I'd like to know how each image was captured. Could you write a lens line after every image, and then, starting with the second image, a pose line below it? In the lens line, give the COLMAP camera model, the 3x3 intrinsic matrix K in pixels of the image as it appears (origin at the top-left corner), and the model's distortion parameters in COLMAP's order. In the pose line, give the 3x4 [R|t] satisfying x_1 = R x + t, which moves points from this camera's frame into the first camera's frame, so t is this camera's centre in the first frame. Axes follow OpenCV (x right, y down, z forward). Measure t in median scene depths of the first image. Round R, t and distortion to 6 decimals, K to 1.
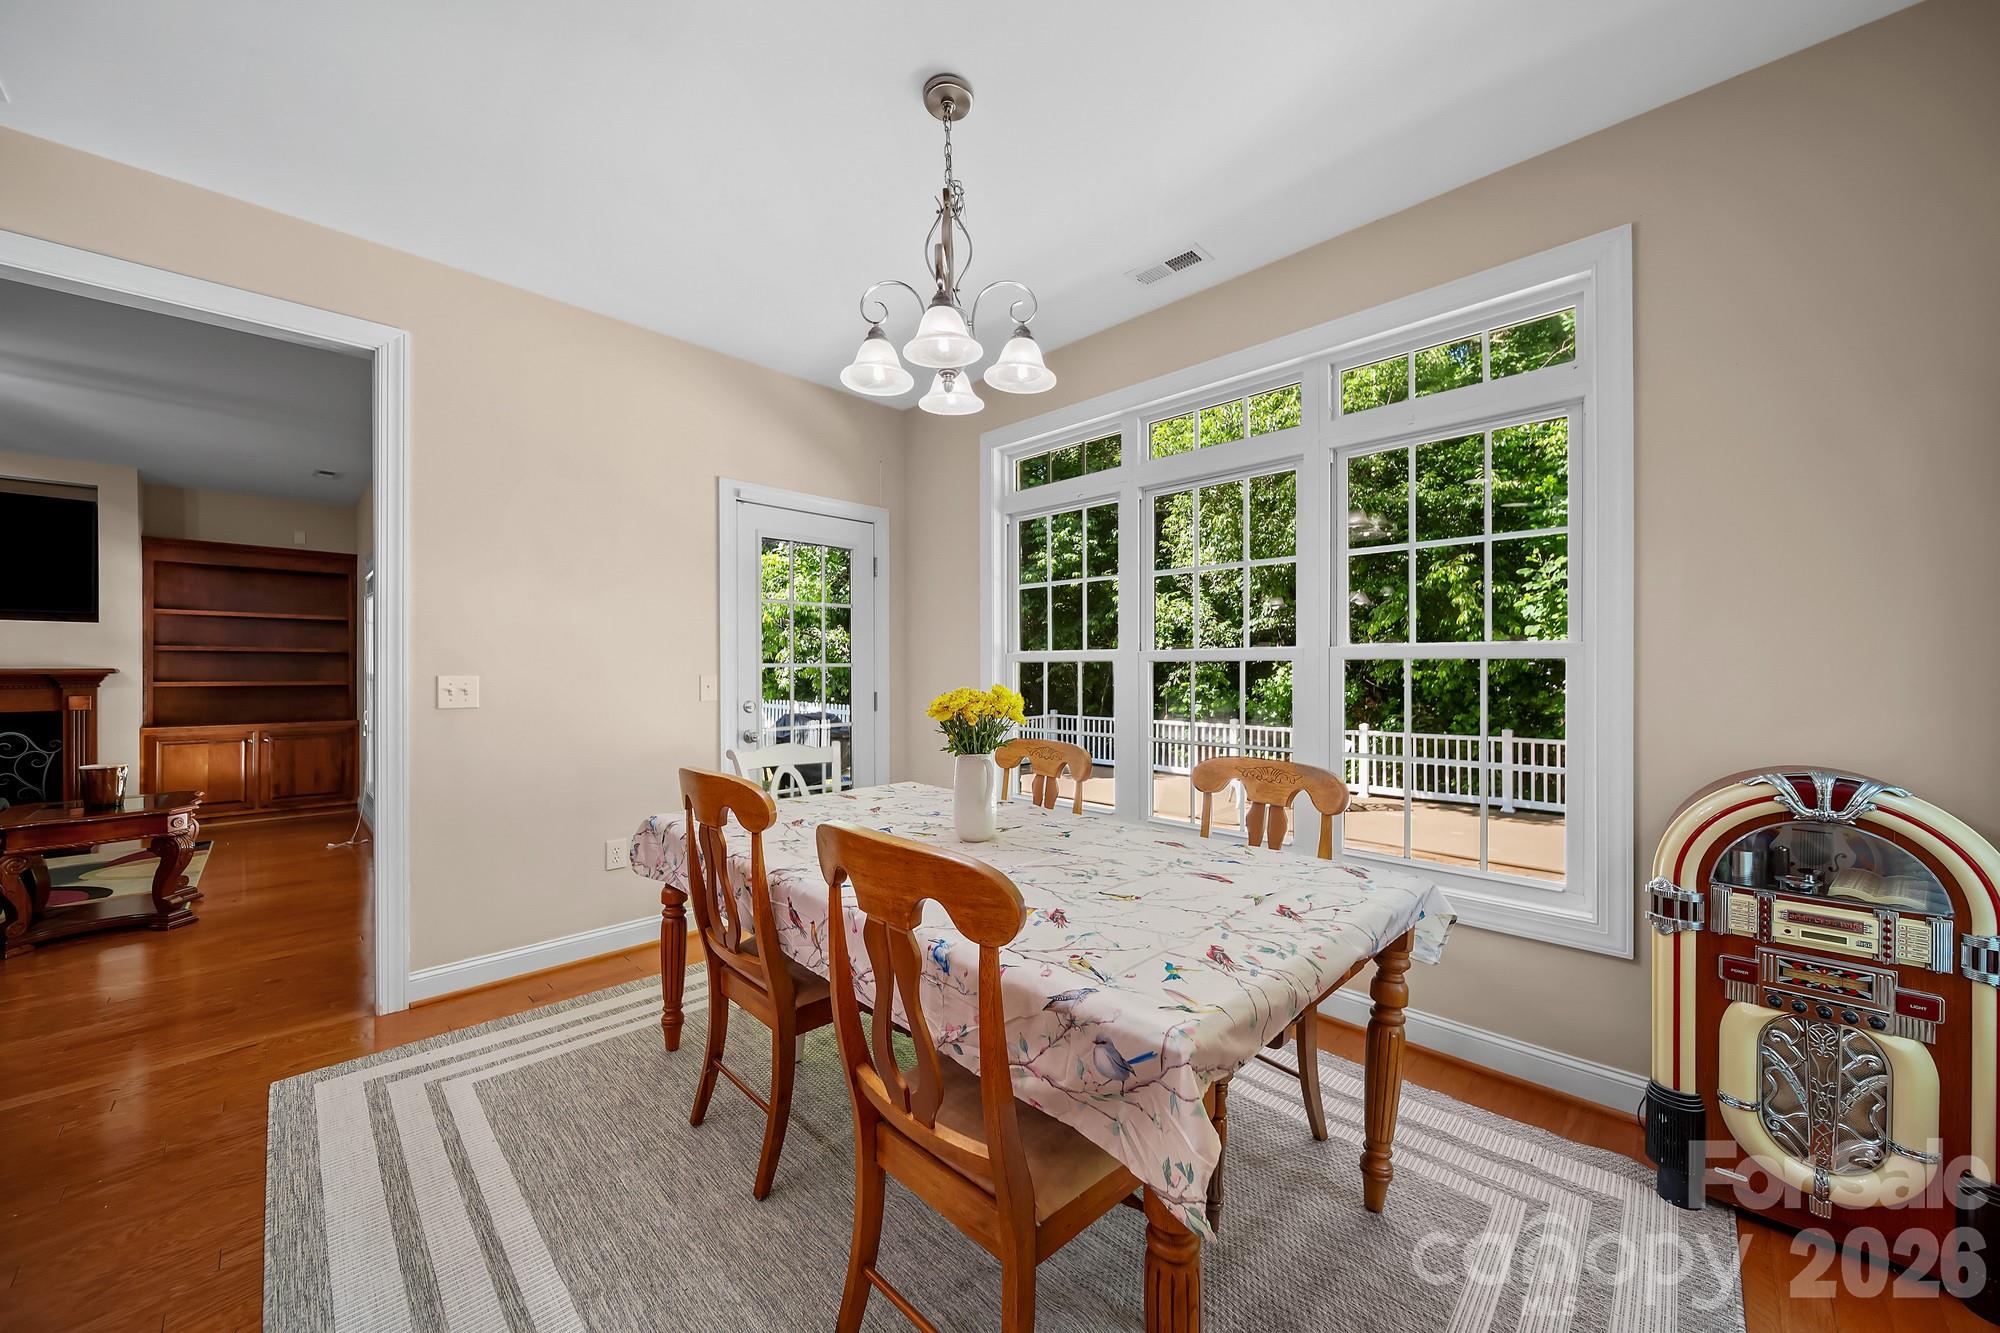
lens RADIAL K [[720.1, 0, 1005.7], [0, 720.1, 669.8], [0, 0, 1]] dist [0.000035, -0.000161]
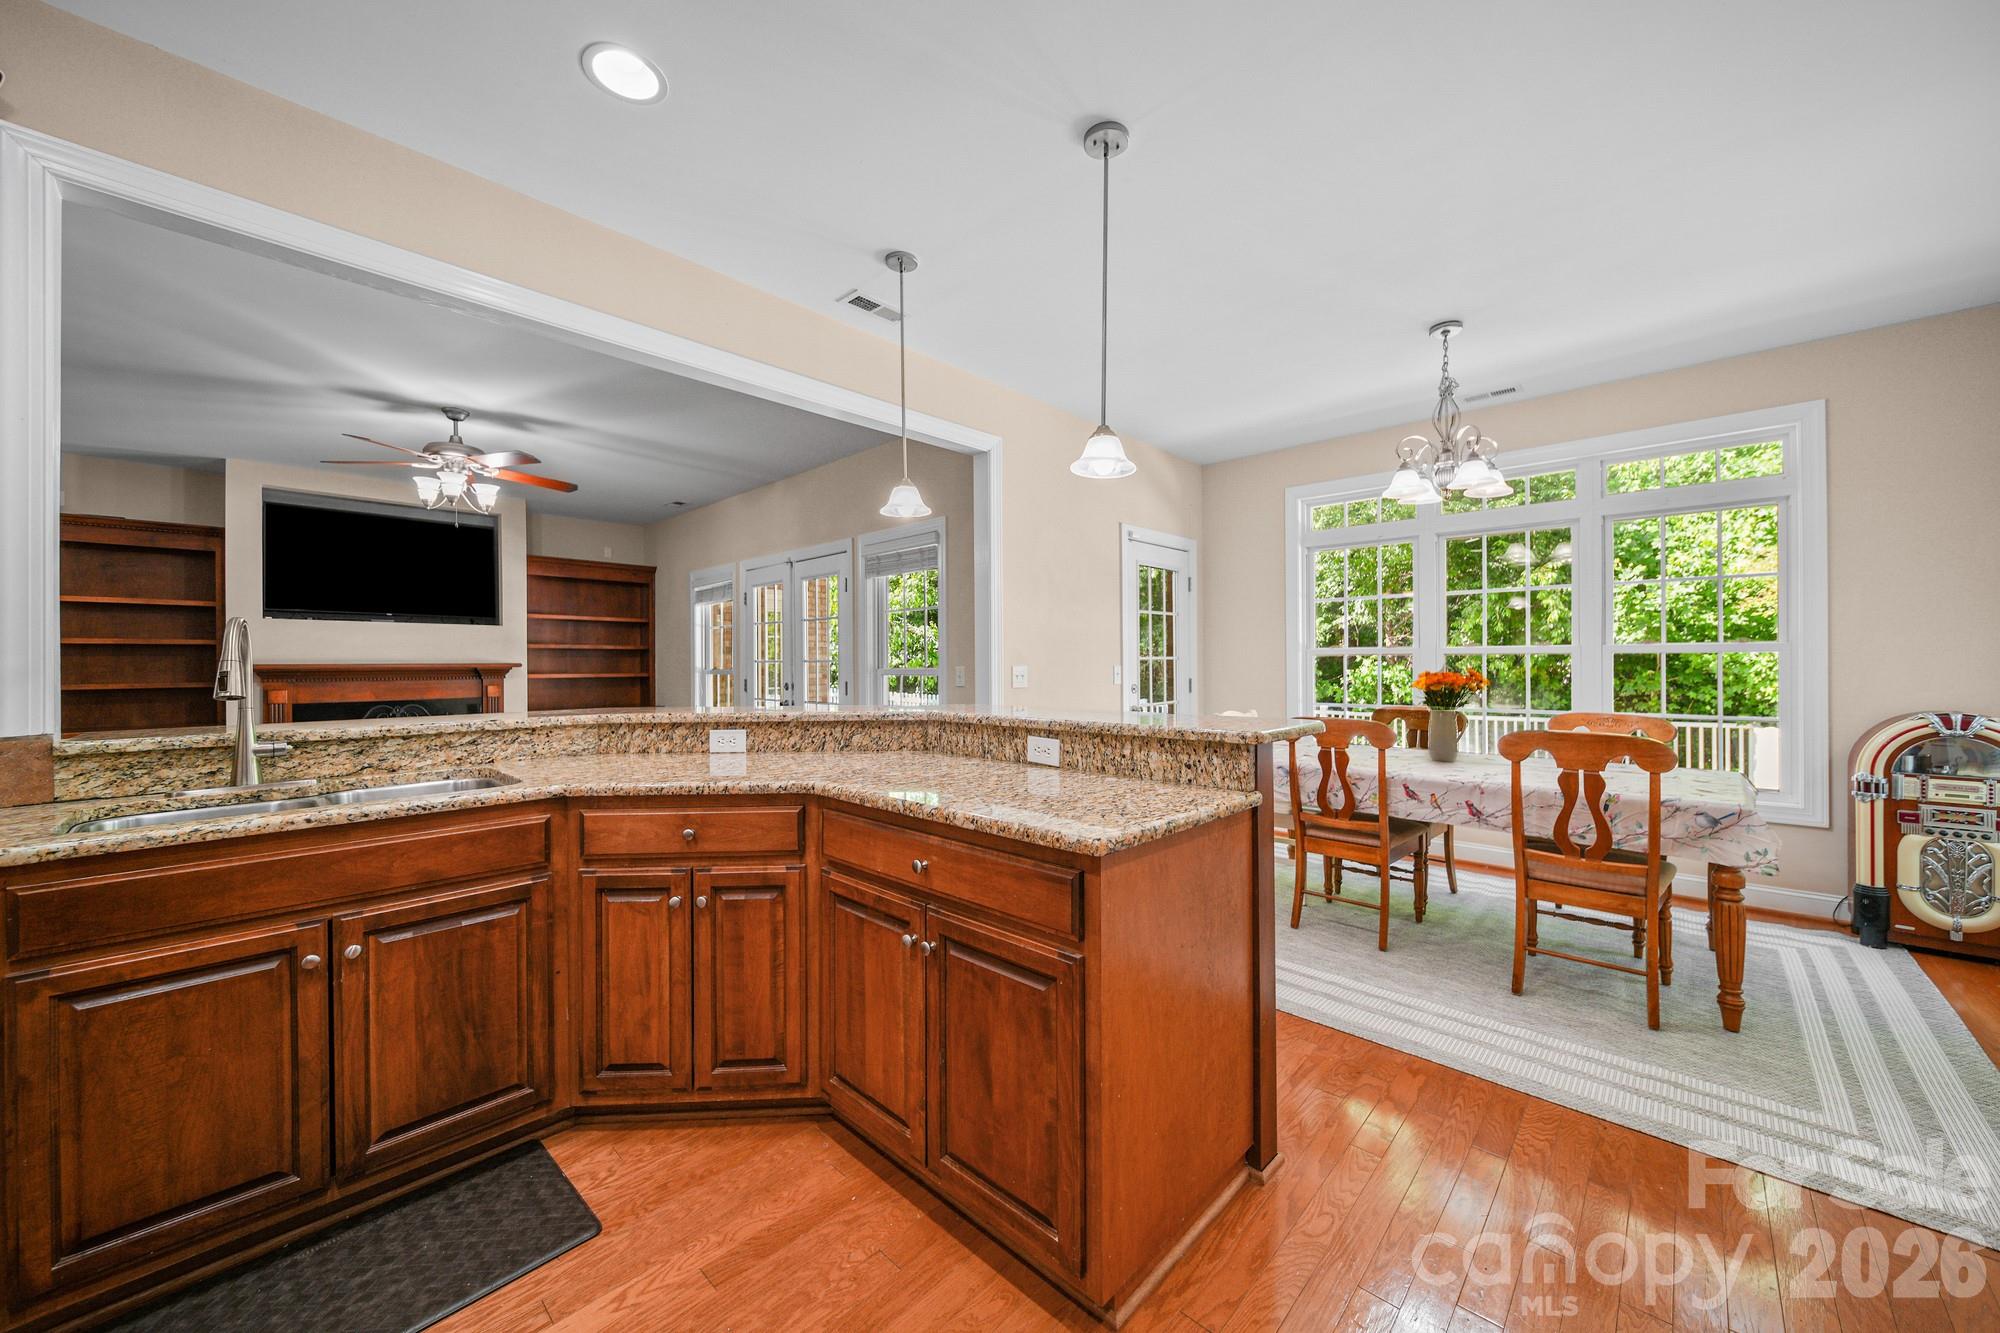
lens RADIAL K [[726.8, 0, 1008.5], [0, 726.8, 662.7], [0, 0, 1]] dist [-0.000411, -0.000299]
pose [[0.999777, -0.003823, 0.020763, -0.780509], [0.003833, 0.999993, -0.000456, 0.002181], [-0.020761, 0.000536, 0.999784, -0.482182]]
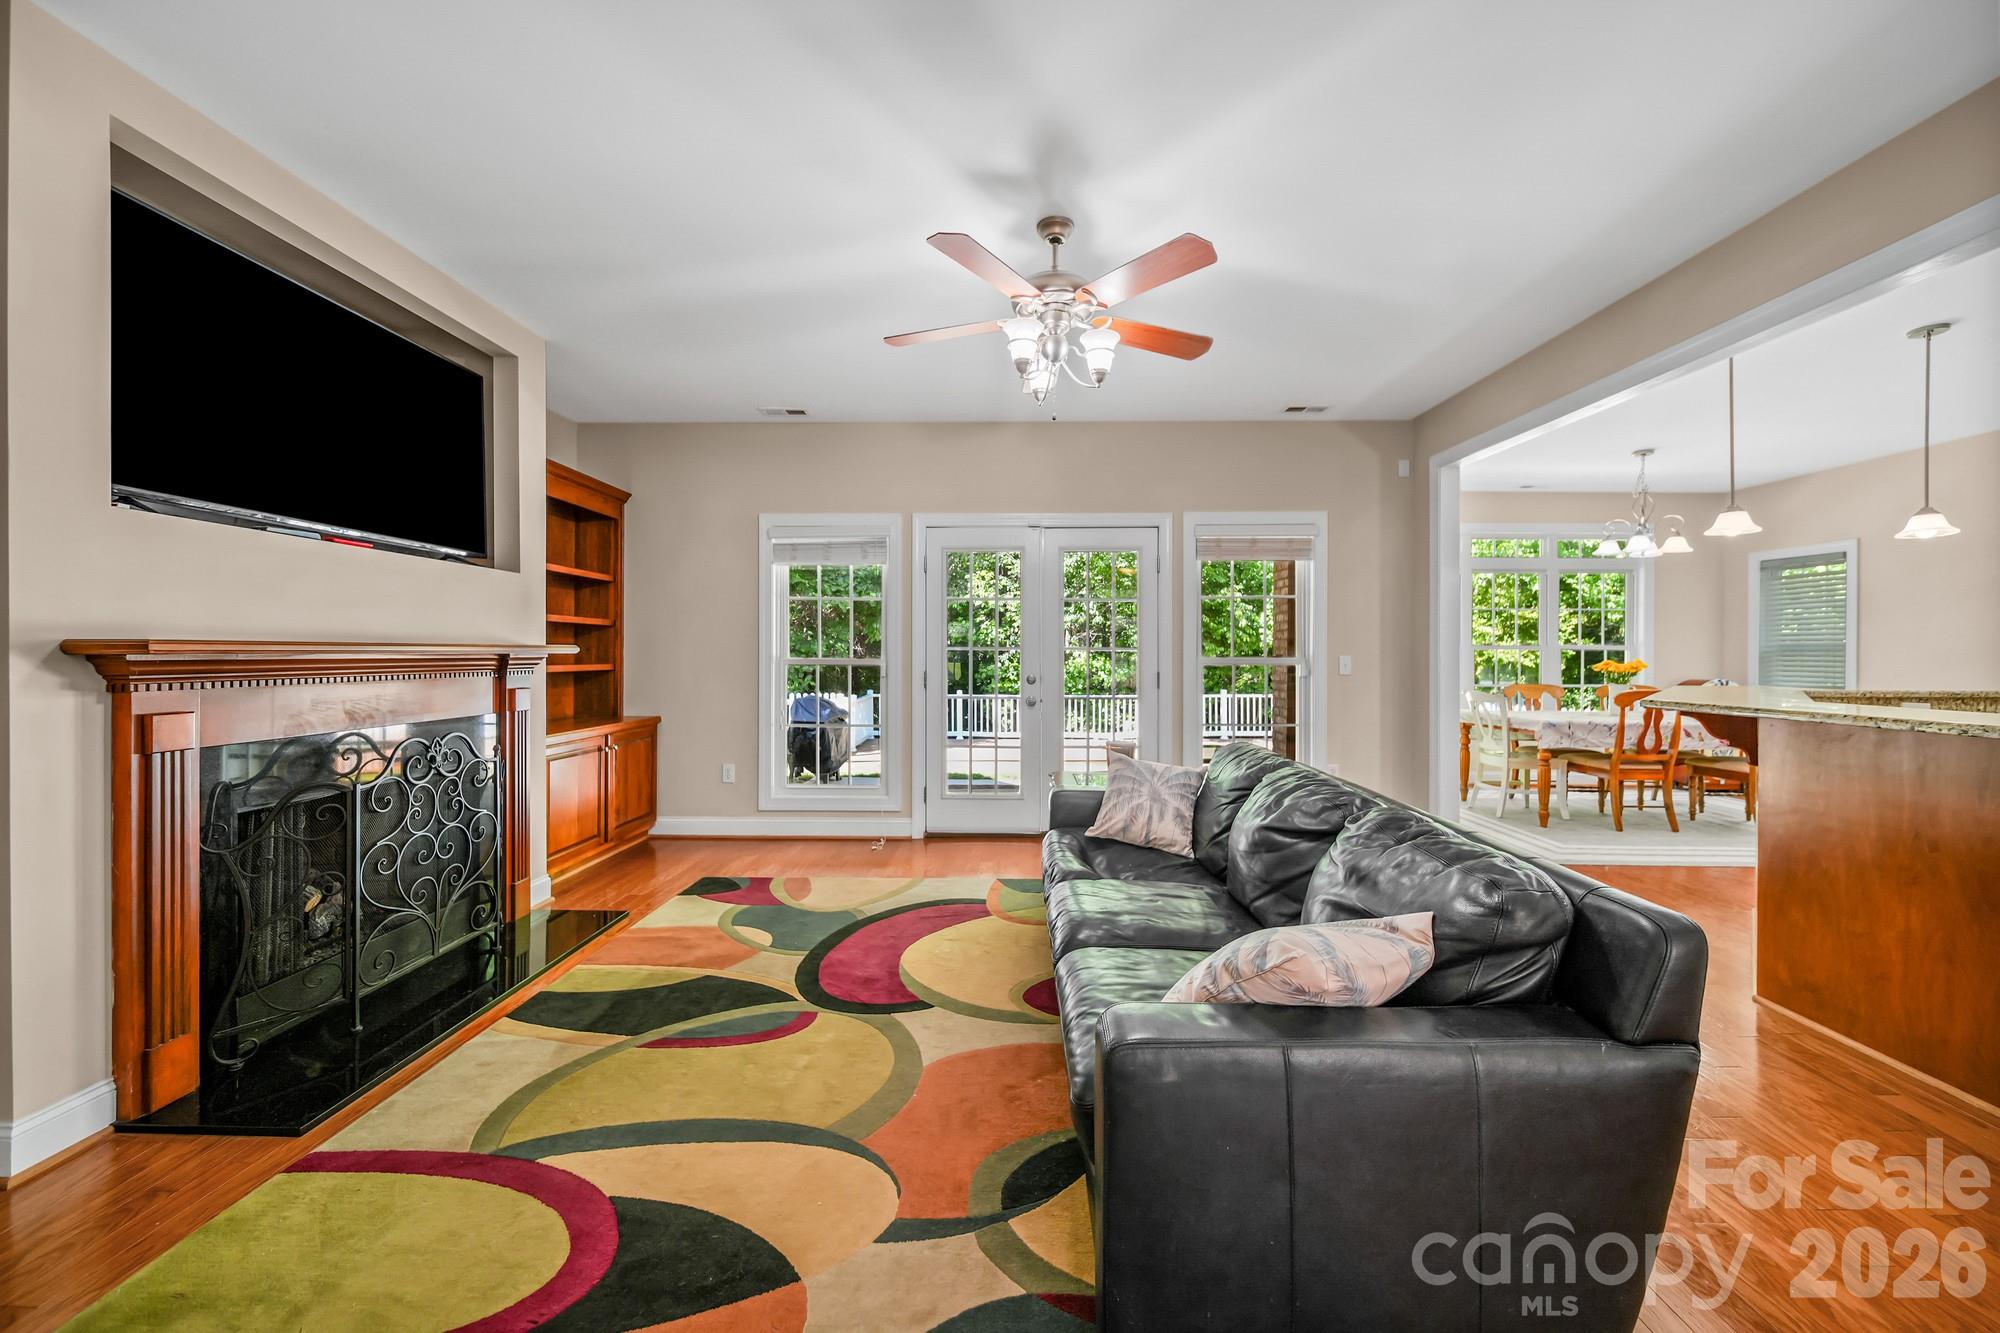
lens RADIAL K [[709.8, 0, 1000.0], [0, 709.8, 666.5], [0, 0, 1]] dist [-0.000395, -0.000090]
pose [[0.722675, -0.008949, 0.691130, -2.585474], [-0.004133, 0.999842, 0.017269, 0.007517], [-0.691175, -0.015336, 0.722524, 0.481911]]
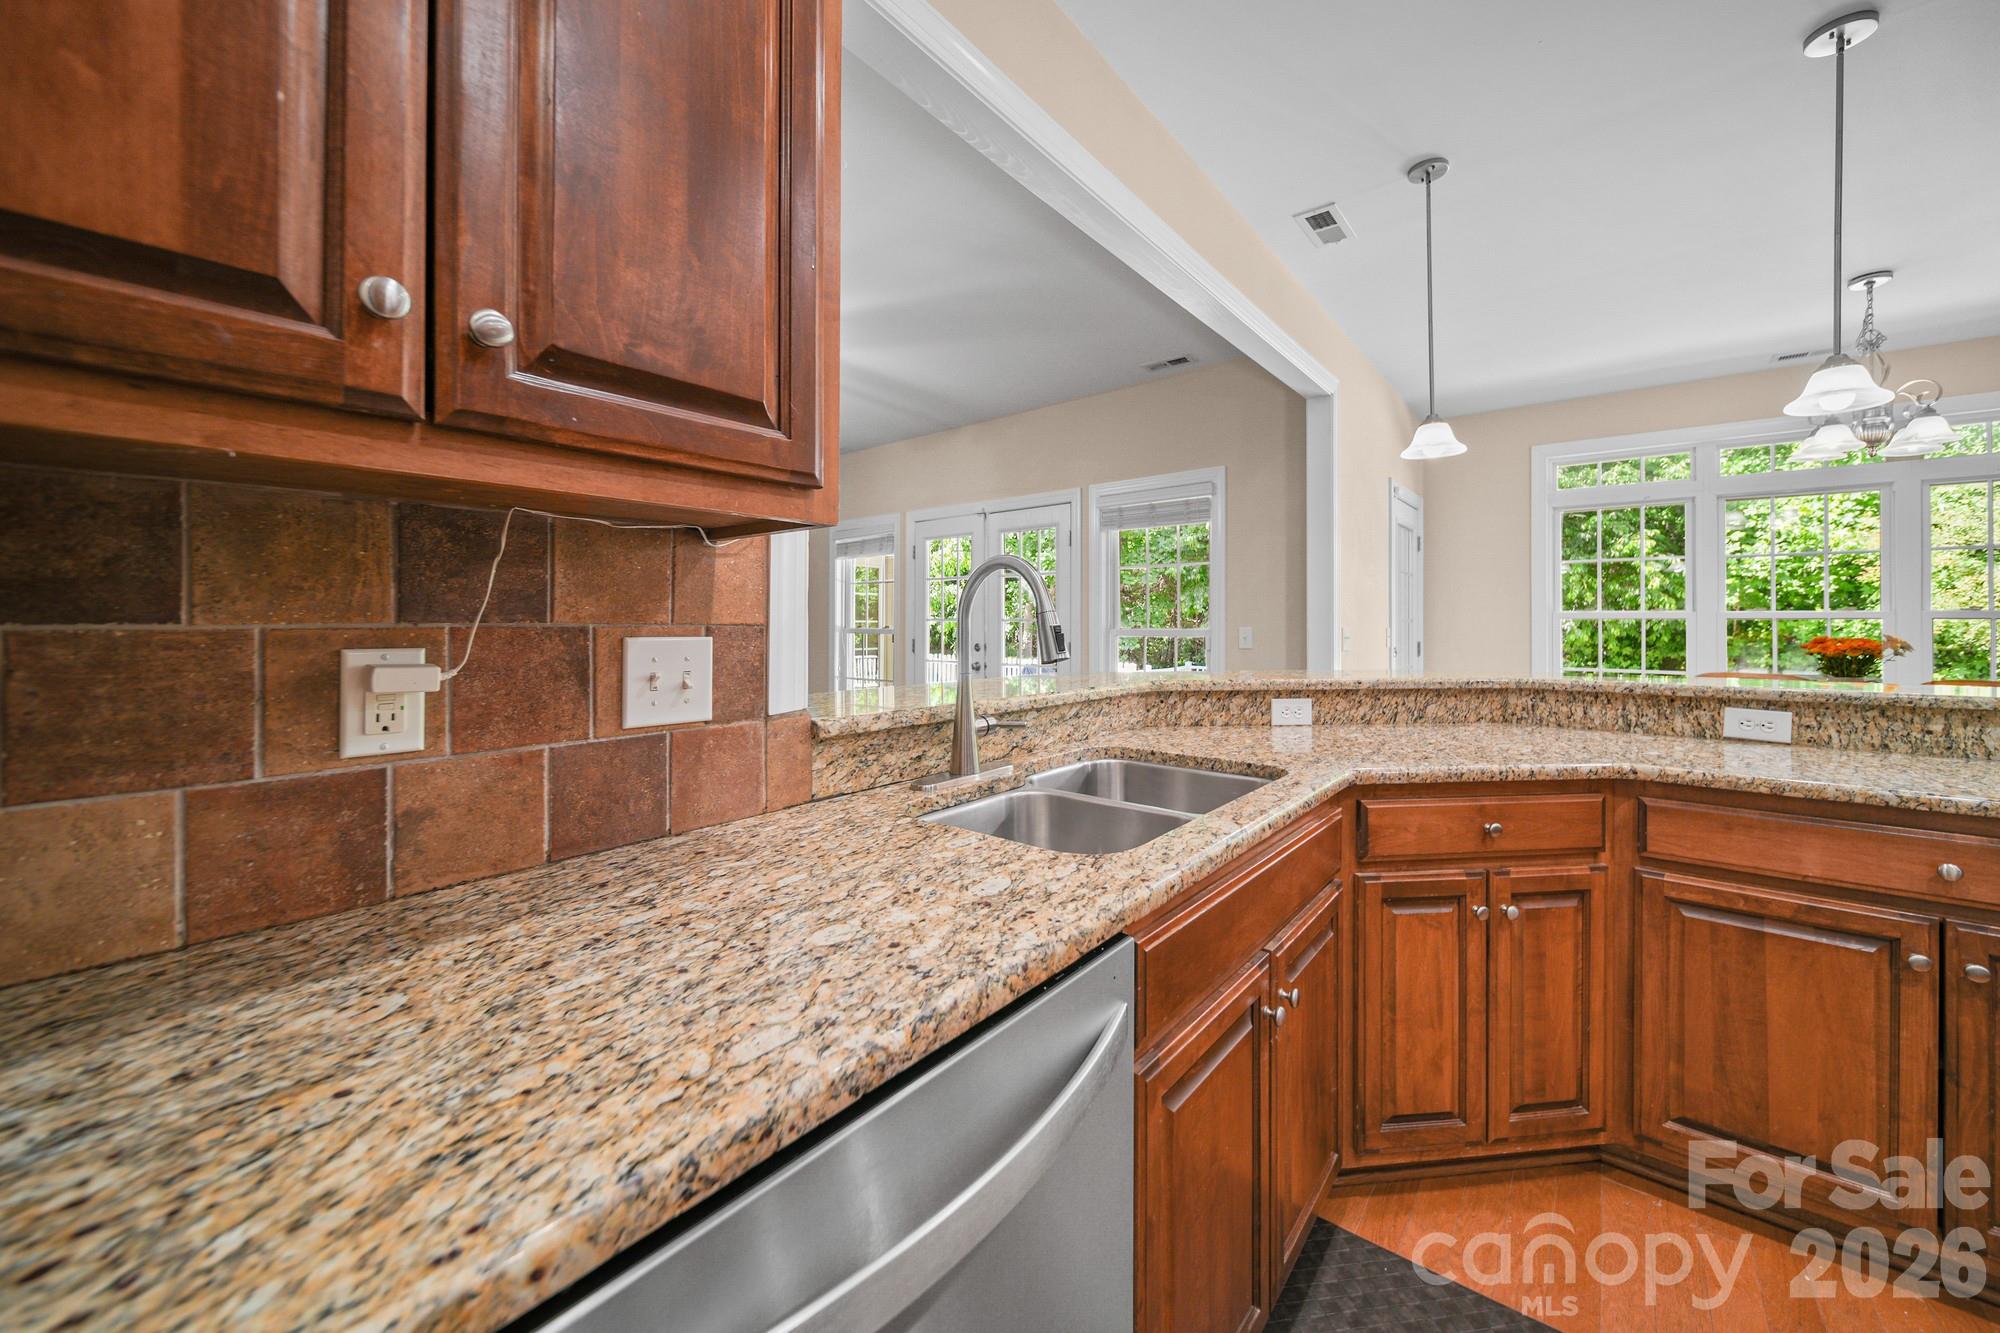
lens RADIAL K [[727.0, 0, 1008.0], [0, 727.0, 622.4], [0, 0, 1]] dist [-0.001087, -0.000166]
pose [[0.995999, 0.004894, 0.089230, -1.466276], [-0.004614, 0.999984, -0.003343, 0.006319], [-0.089245, 0.002918, 0.996005, -0.320716]]
